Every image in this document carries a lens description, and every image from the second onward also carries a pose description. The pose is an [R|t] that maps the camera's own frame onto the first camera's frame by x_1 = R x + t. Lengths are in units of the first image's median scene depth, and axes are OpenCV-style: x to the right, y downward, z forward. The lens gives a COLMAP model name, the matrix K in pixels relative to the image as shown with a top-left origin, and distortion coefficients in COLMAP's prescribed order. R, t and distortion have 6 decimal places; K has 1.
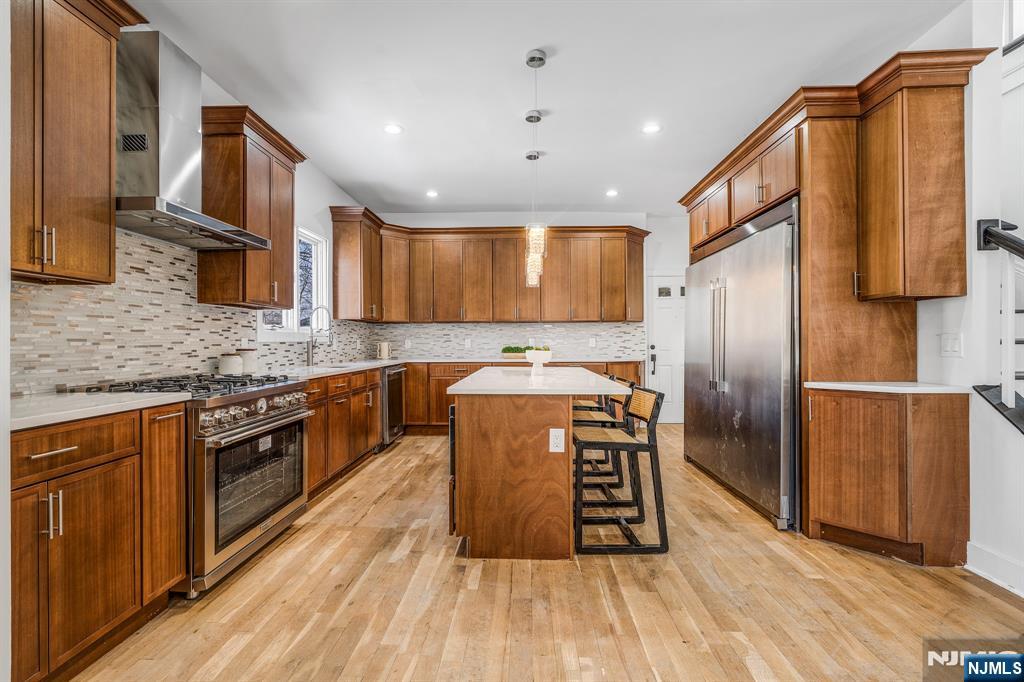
lens RADIAL K [[461.0, 0, 503.0], [0, 461.0, 340.8], [0, 0, 1]] dist [-0.001869, 0.000130]
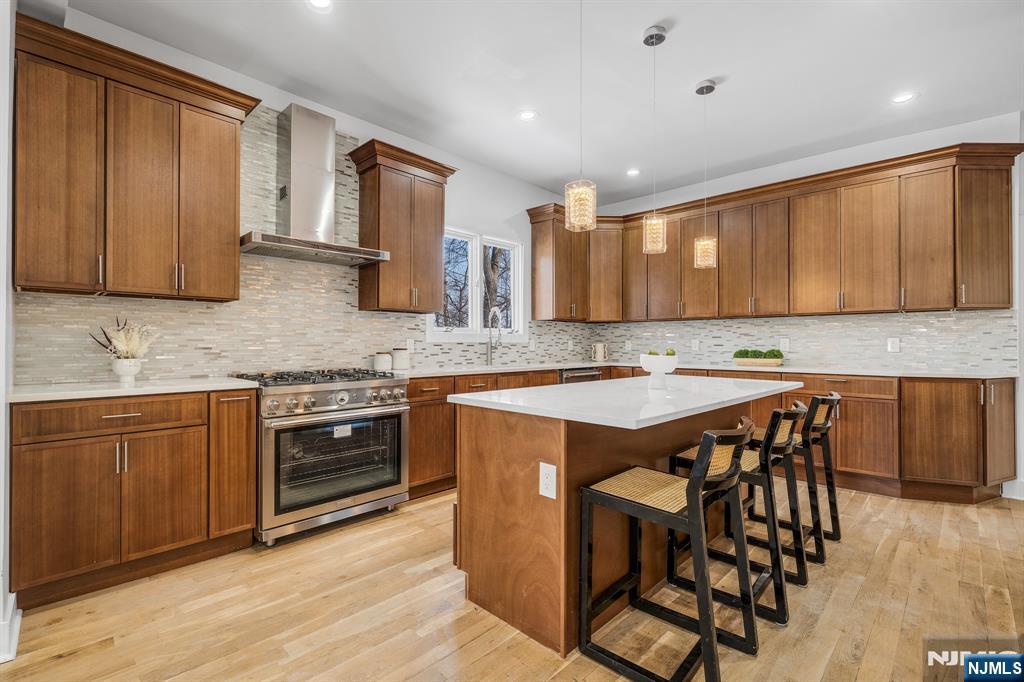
lens RADIAL K [[461.0, 0, 507.3], [0, 461.0, 342.5], [0, 0, 1]] dist [-0.001869, 0.000130]
pose [[0.739633, 0.001685, -0.673009, 0.548298], [-0.001439, 0.999999, 0.000923, 0.001473], [0.673009, 0.000285, 0.739634, 0.426248]]
